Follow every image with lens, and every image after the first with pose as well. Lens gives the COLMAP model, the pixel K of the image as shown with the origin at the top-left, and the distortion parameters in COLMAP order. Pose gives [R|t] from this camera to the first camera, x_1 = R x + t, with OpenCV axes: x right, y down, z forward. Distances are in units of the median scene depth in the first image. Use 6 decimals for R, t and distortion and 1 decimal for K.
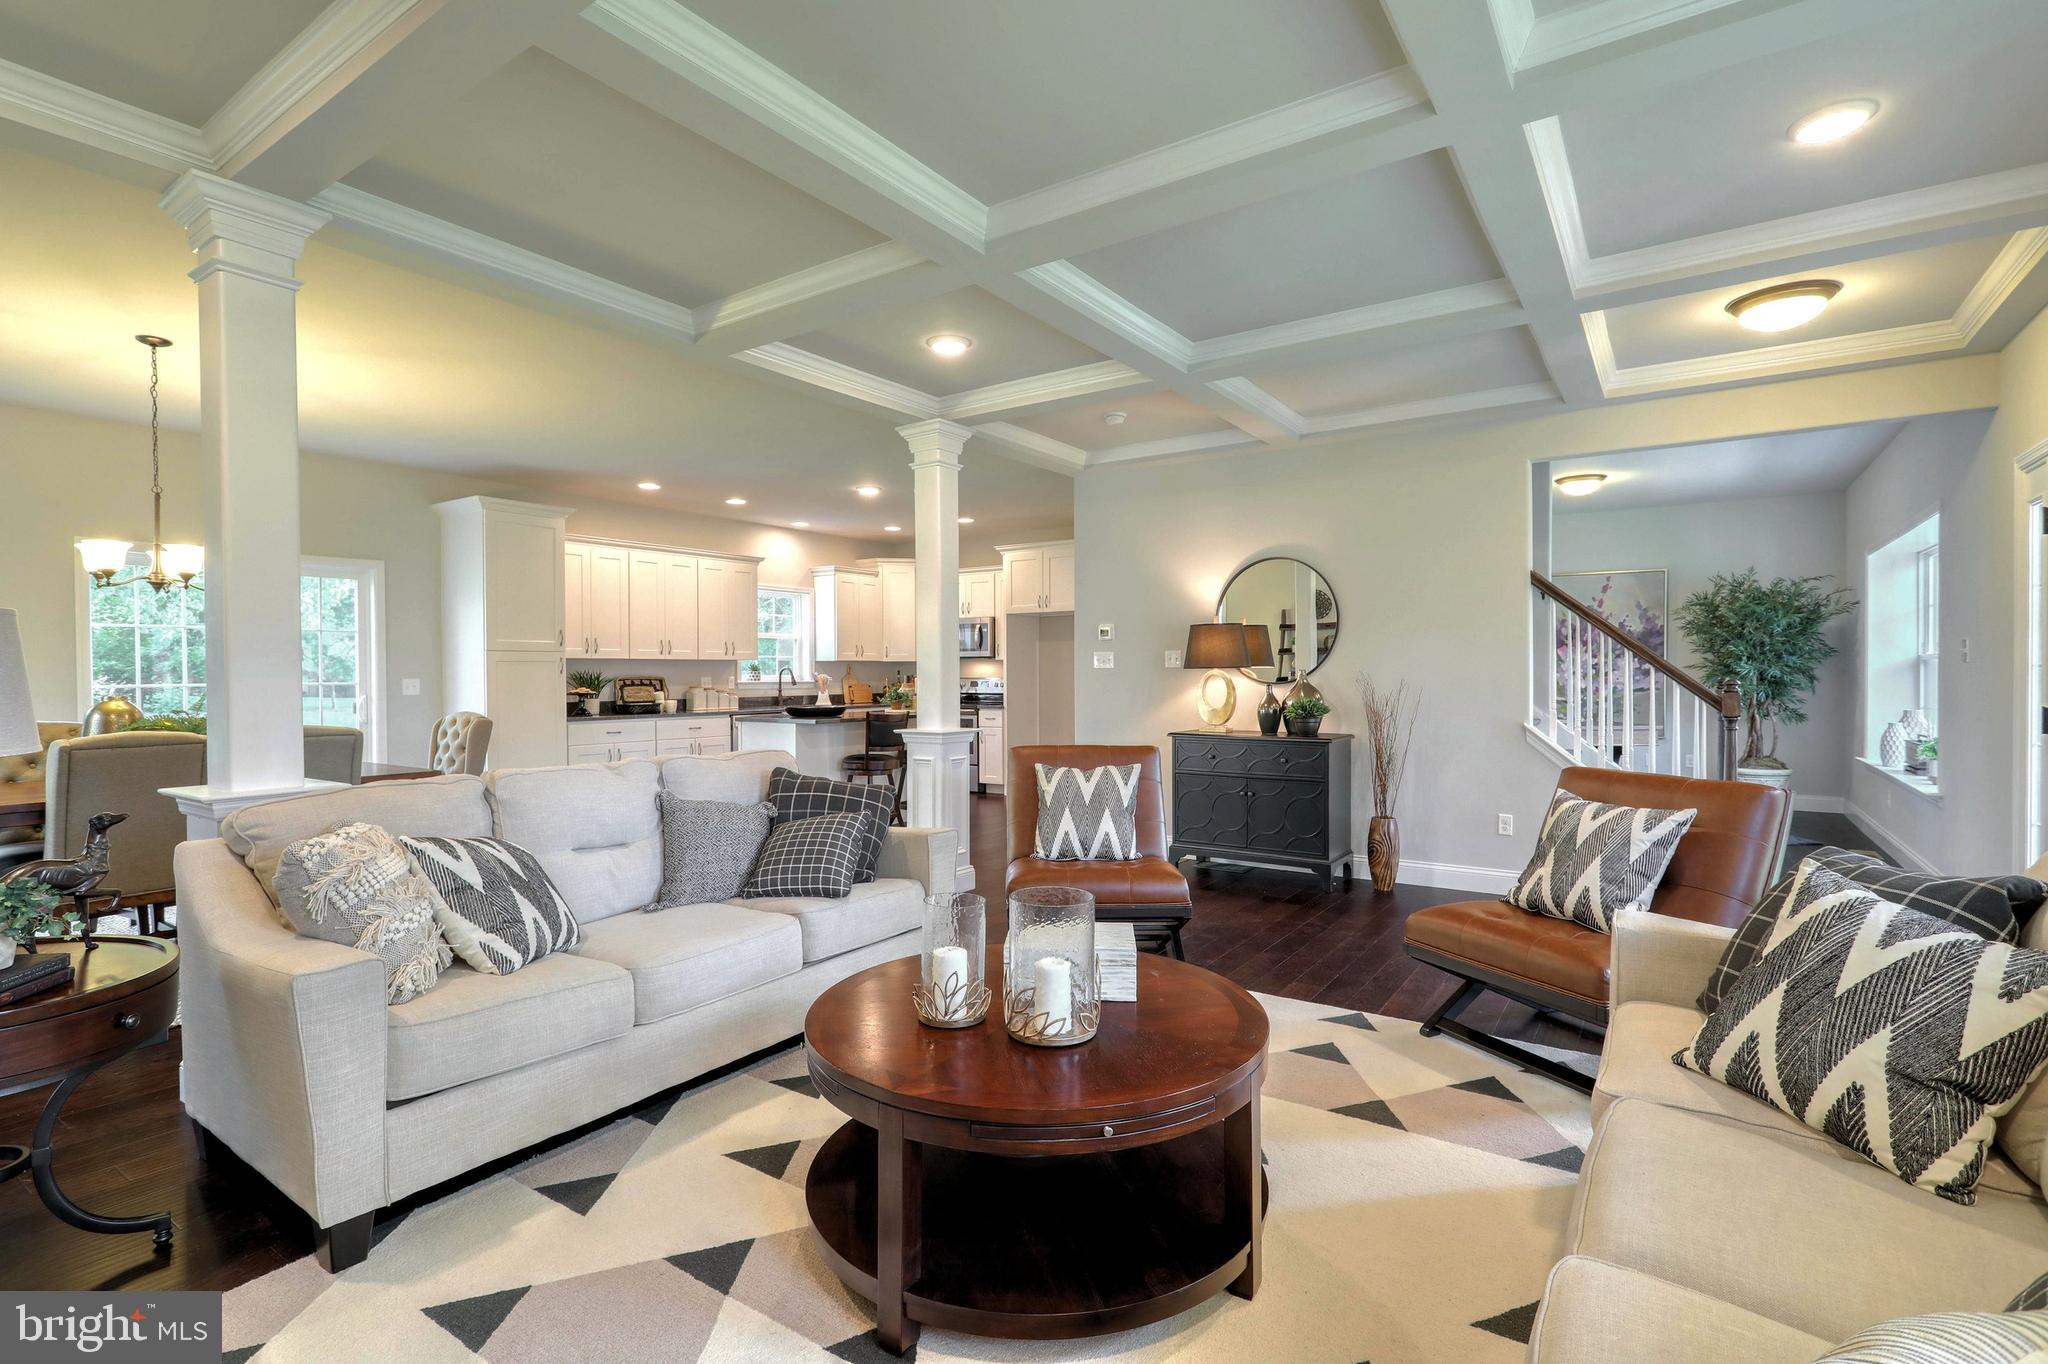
lens RADIAL K [[963.4, 0, 1024.0], [0, 963.4, 682.0], [0, 0, 1]] dist [0.000479, -0.000157]
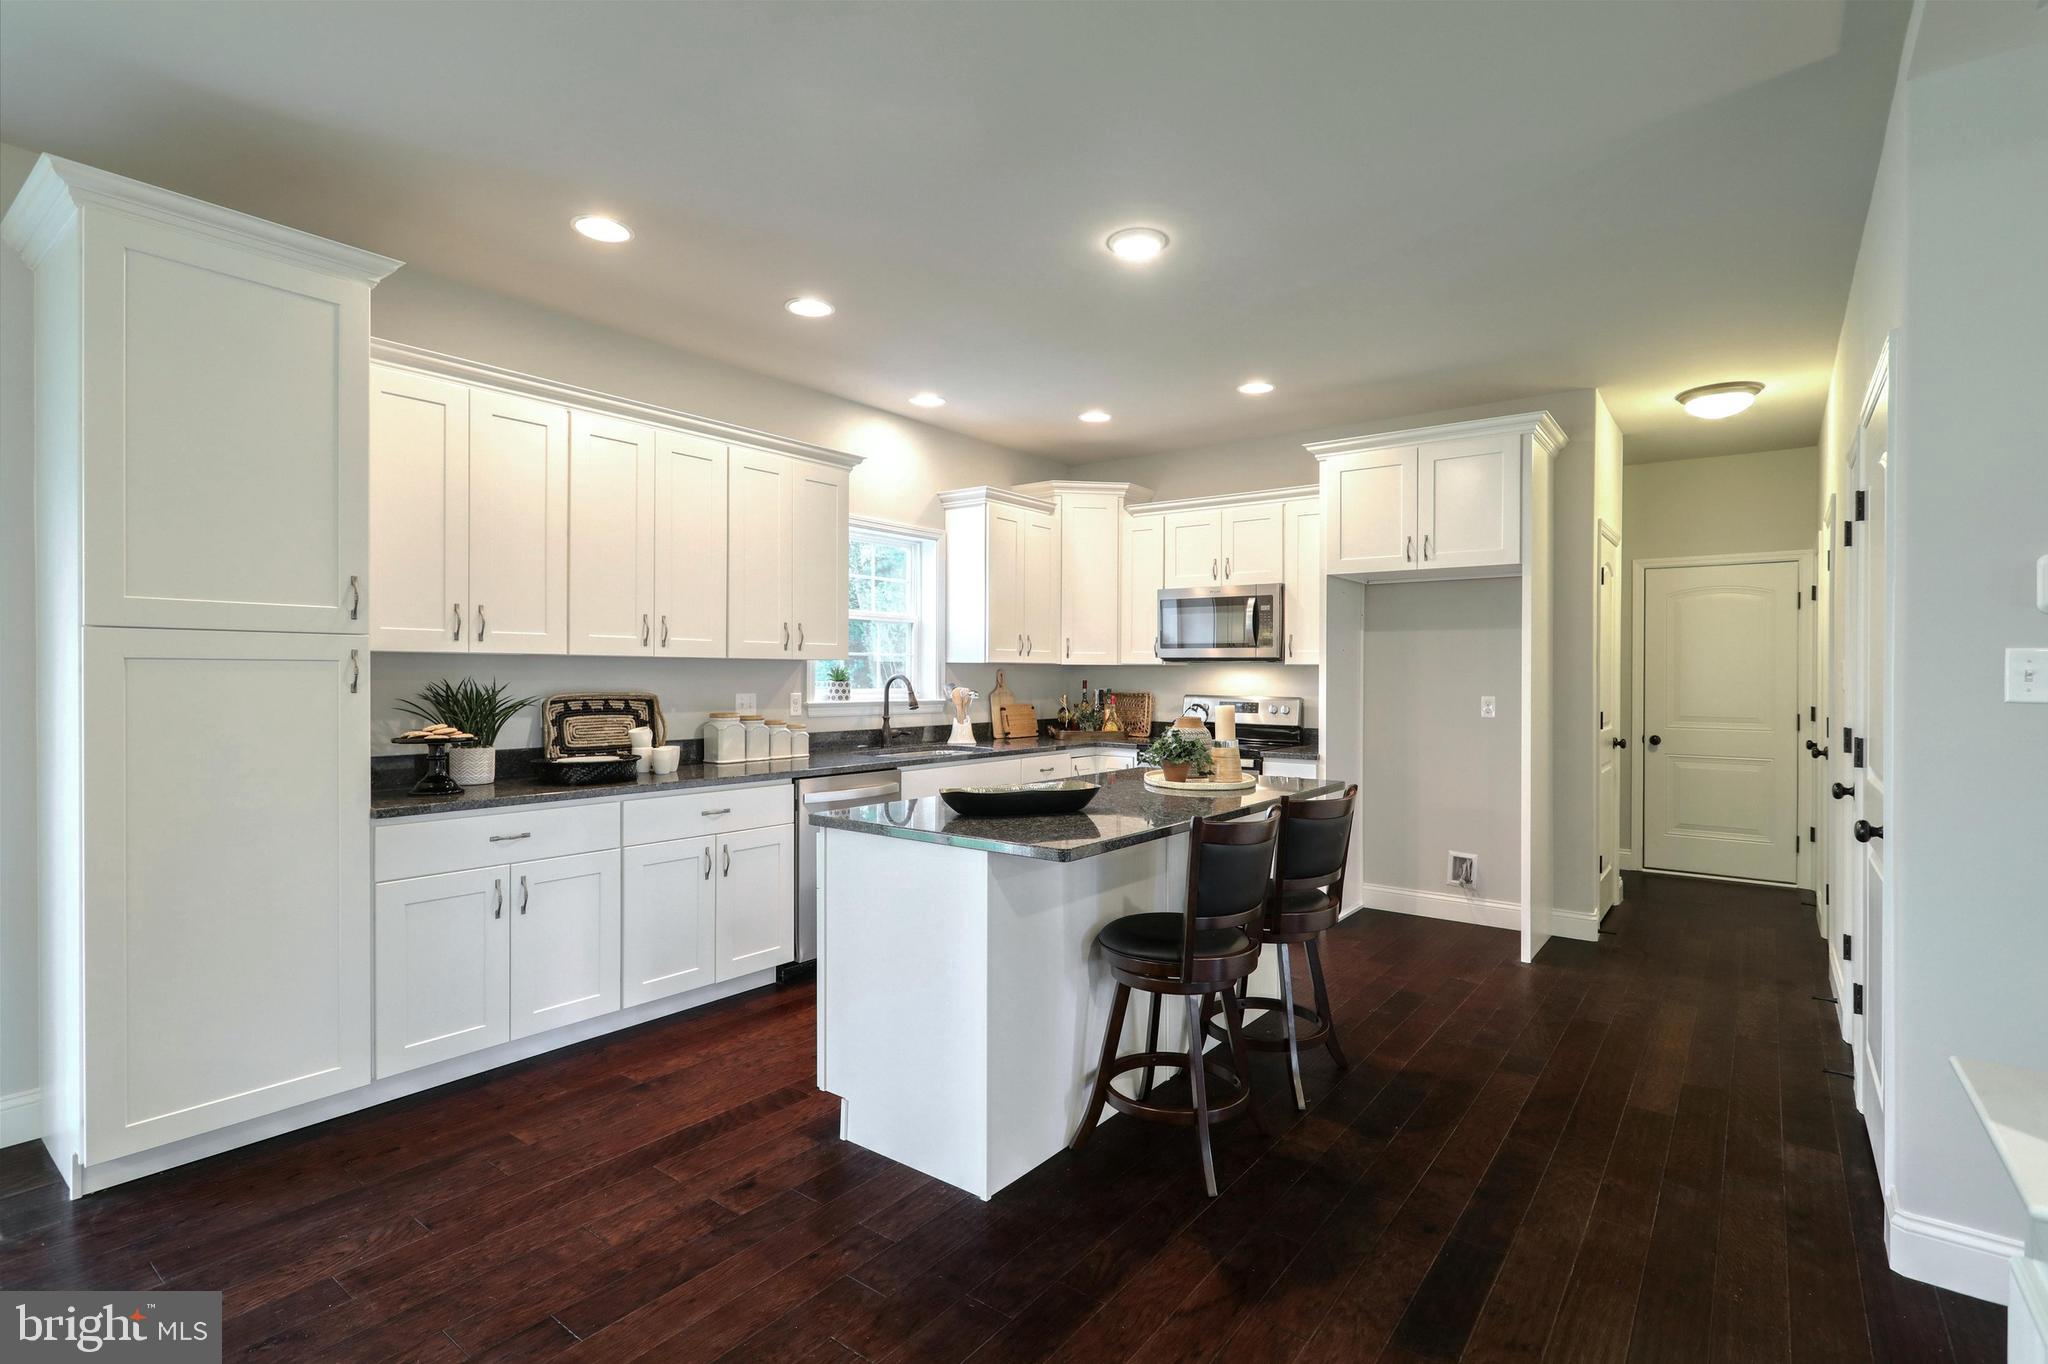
lens RADIAL K [[863.3, 0, 1024.0], [0, 863.3, 682.0], [0, 0, 1]] dist [0.000871, 0.000044]
pose [[0.999599, 0.007690, -0.027262, -0.170998], [-0.007737, 0.999969, -0.001596, -0.011488], [0.027248, 0.001806, 0.999627, 0.548158]]
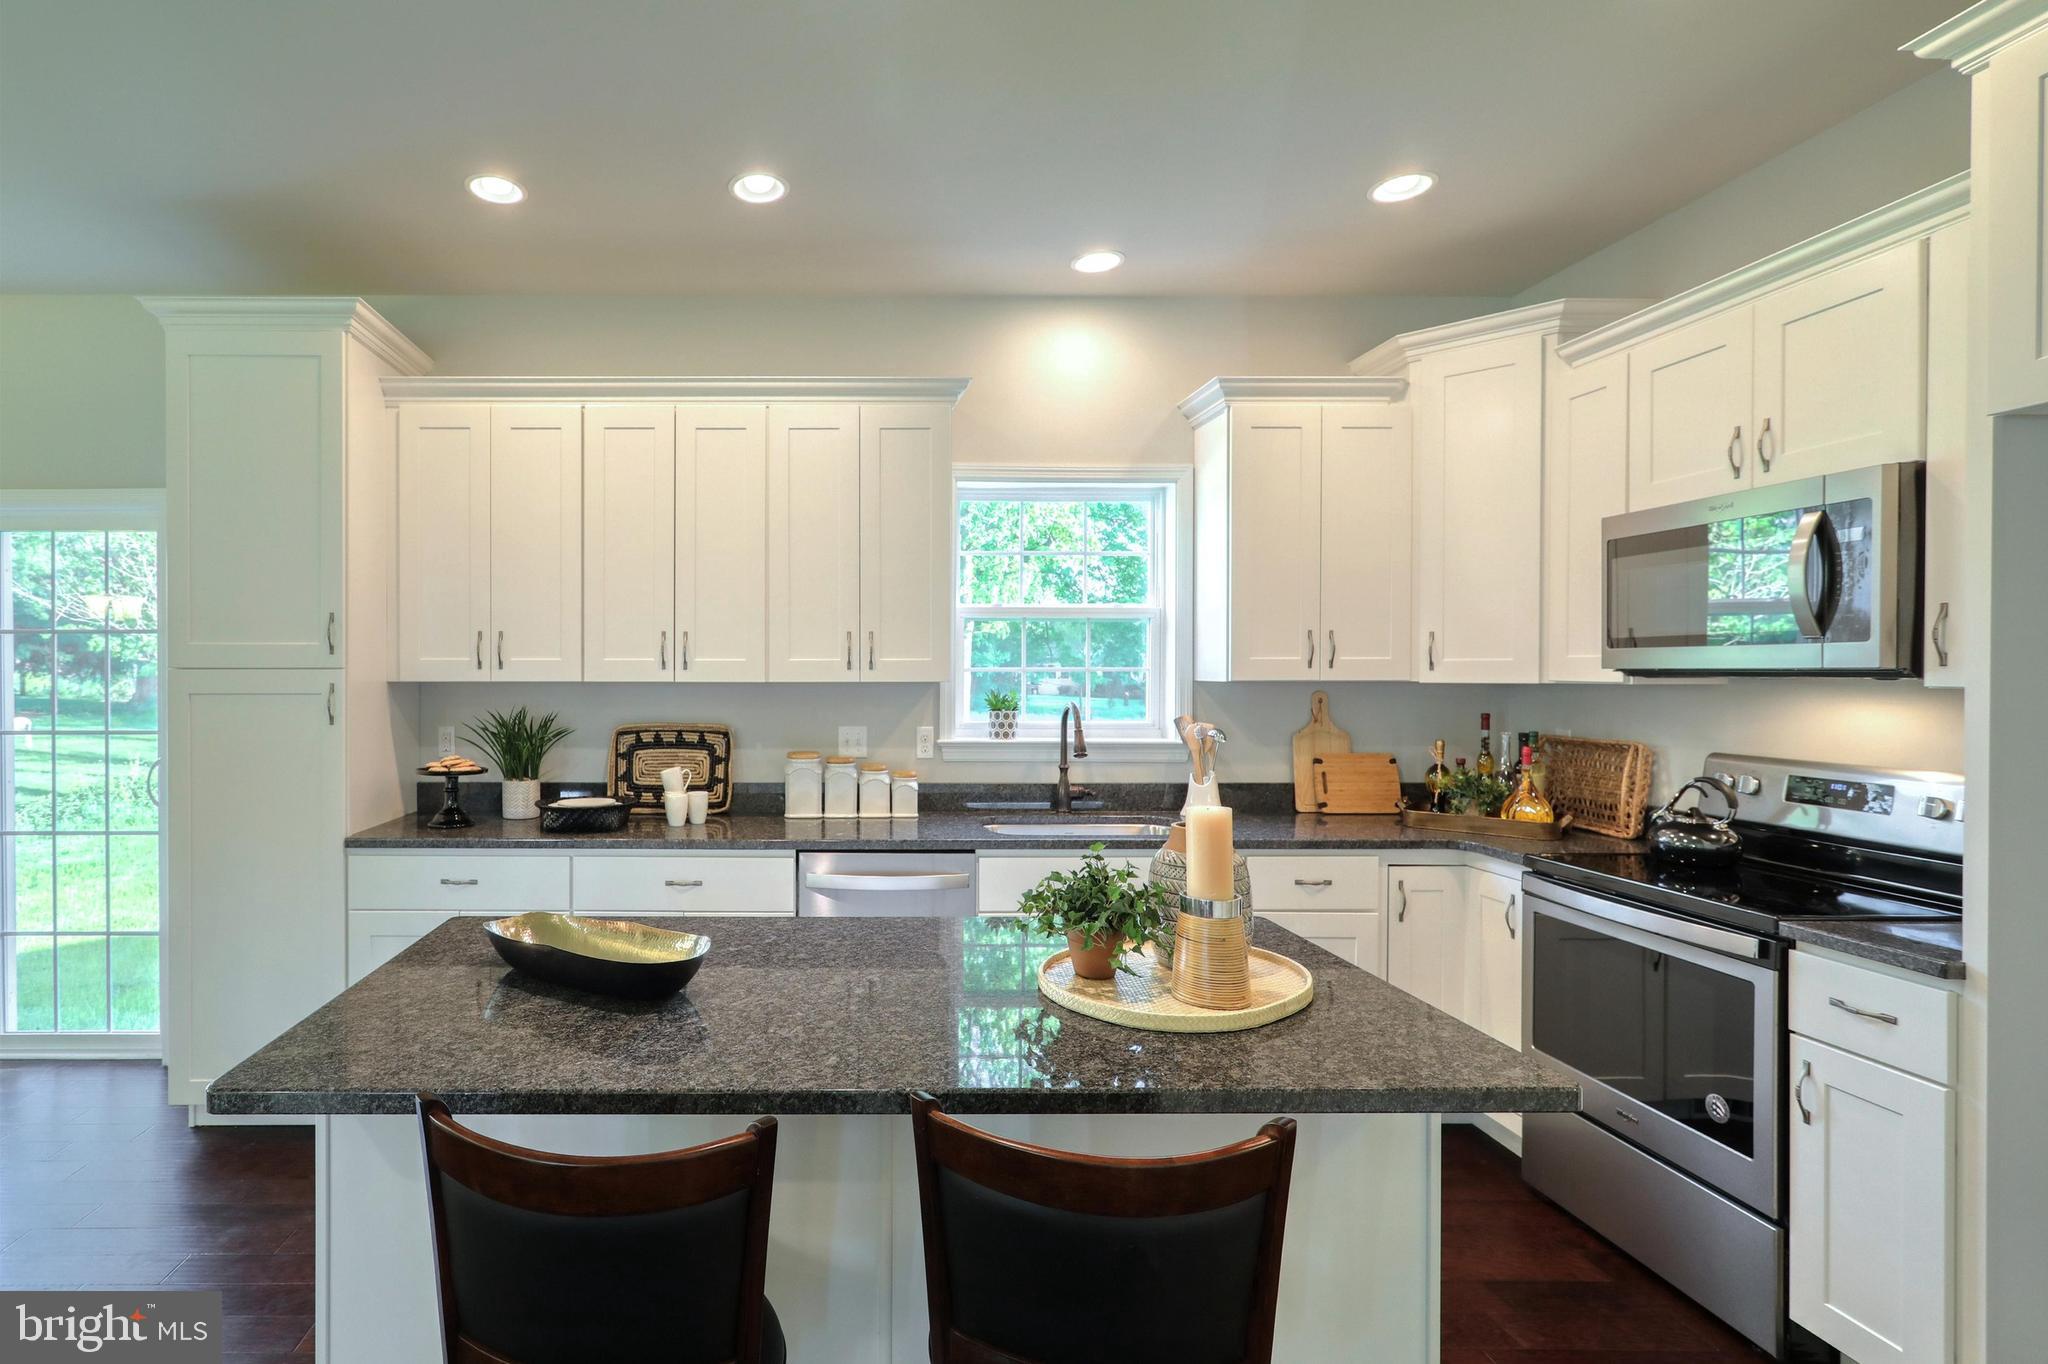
lens RADIAL K [[963.4, 0, 1024.0], [0, 963.4, 682.0], [0, 0, 1]] dist [0.000479, -0.000157]
pose [[0.647080, 0.005086, -0.762405, 0.001115], [-0.009198, 0.999957, -0.001137, -0.022579], [0.762366, 0.007748, 0.647099, 0.794512]]
